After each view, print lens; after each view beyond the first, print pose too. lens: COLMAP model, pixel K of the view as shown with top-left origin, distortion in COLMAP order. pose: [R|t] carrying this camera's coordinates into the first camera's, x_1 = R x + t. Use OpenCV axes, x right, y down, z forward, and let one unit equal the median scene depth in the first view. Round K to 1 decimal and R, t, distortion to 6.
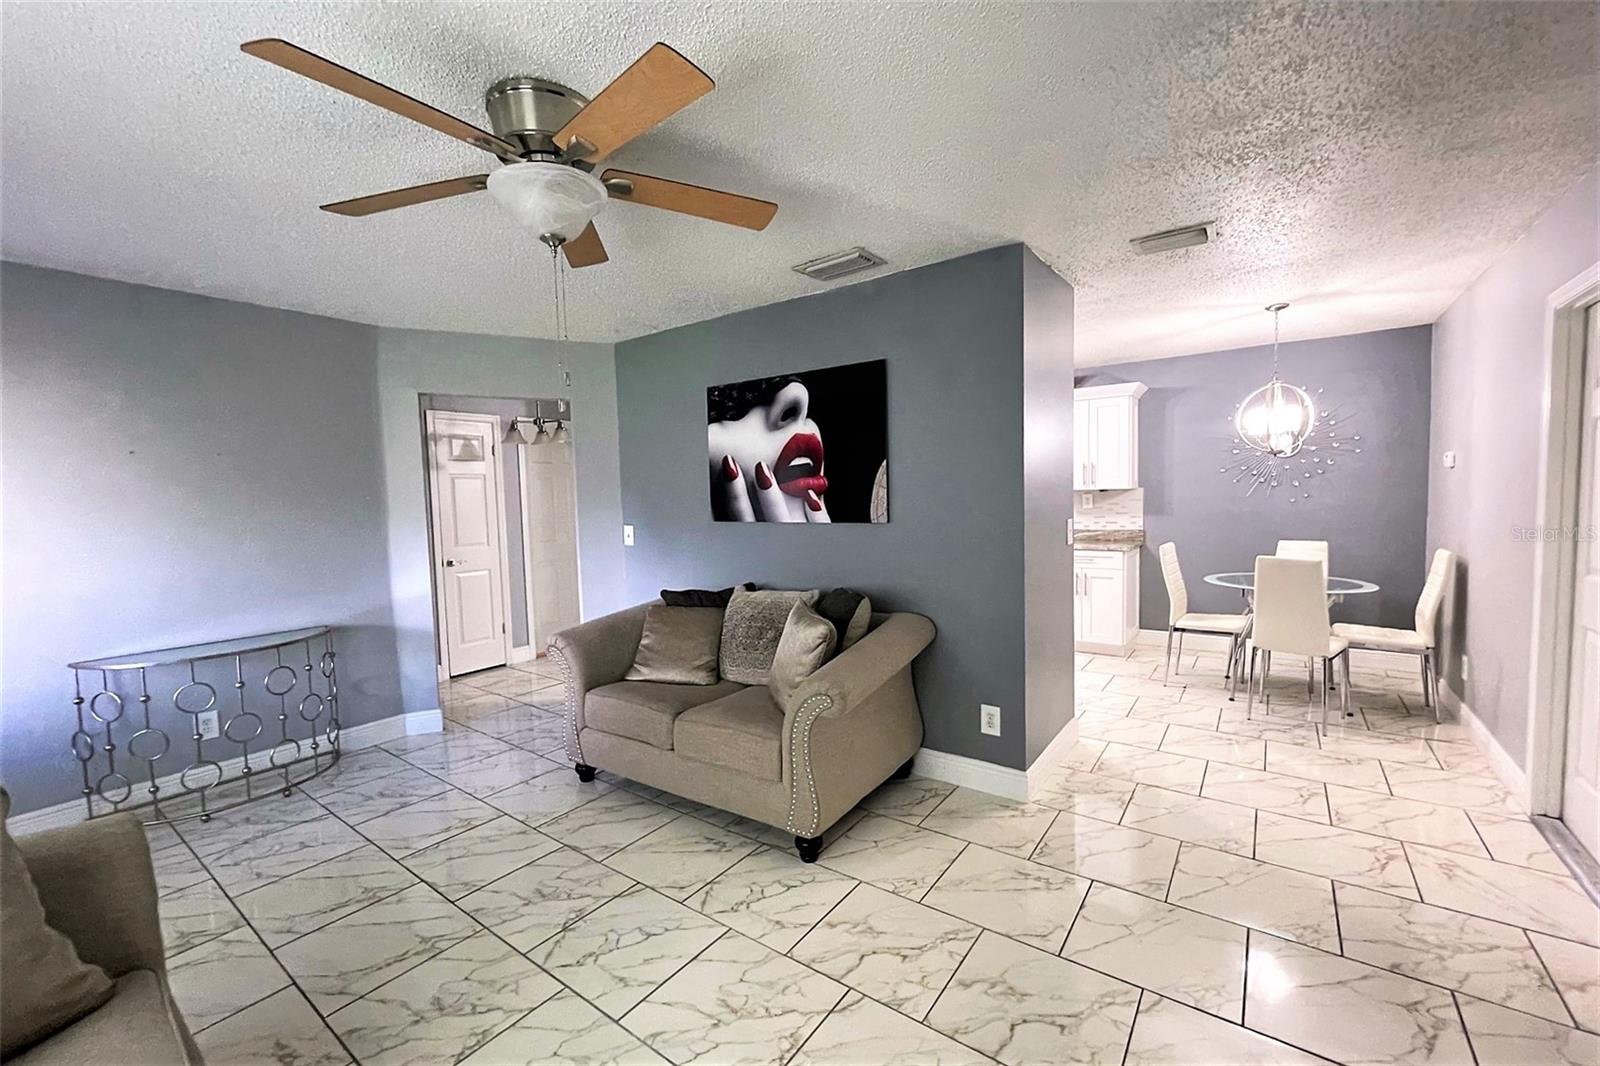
lens RADIAL K [[643.1, 0, 800.5], [0, 643.1, 540.2], [0, 0, 1]] dist [-0.002129, -0.000137]
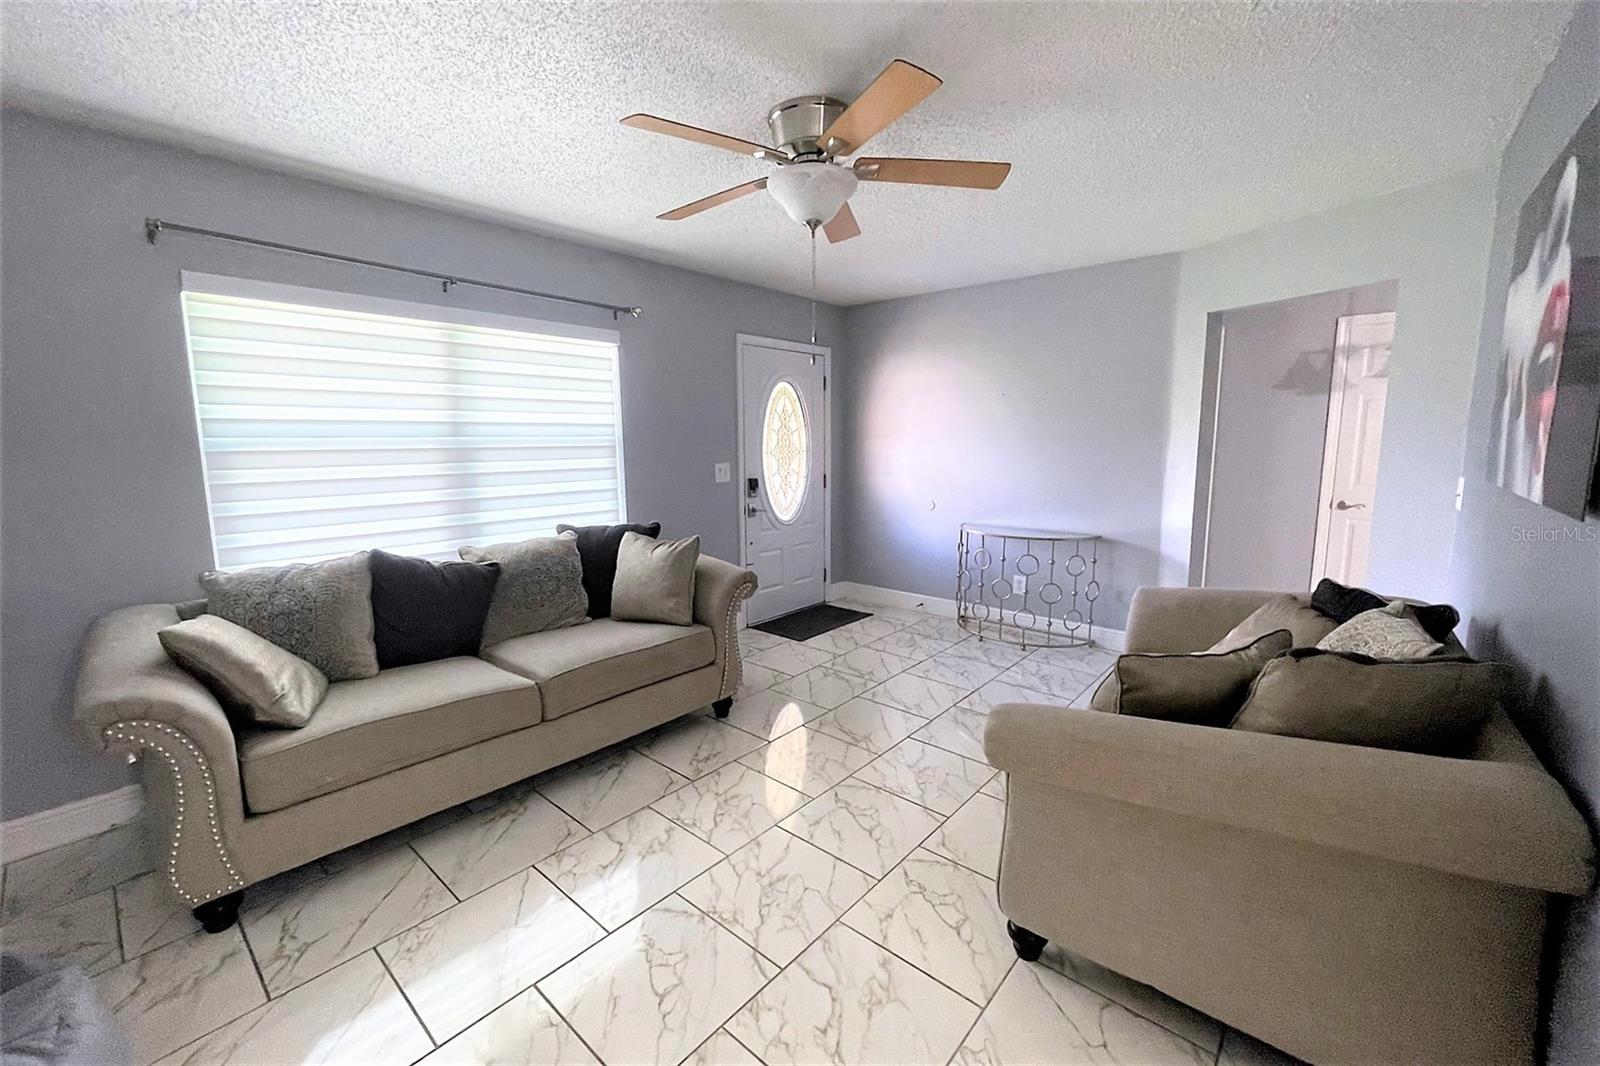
lens RADIAL K [[643.1, 0, 805.2], [0, 643.1, 533.7], [0, 0, 1]] dist [-0.002129, -0.000137]
pose [[-0.075145, 0.177105, -0.981319, 0.540320], [-0.061156, 0.981430, 0.181809, -0.061211], [0.995296, 0.073675, -0.062918, 0.638667]]
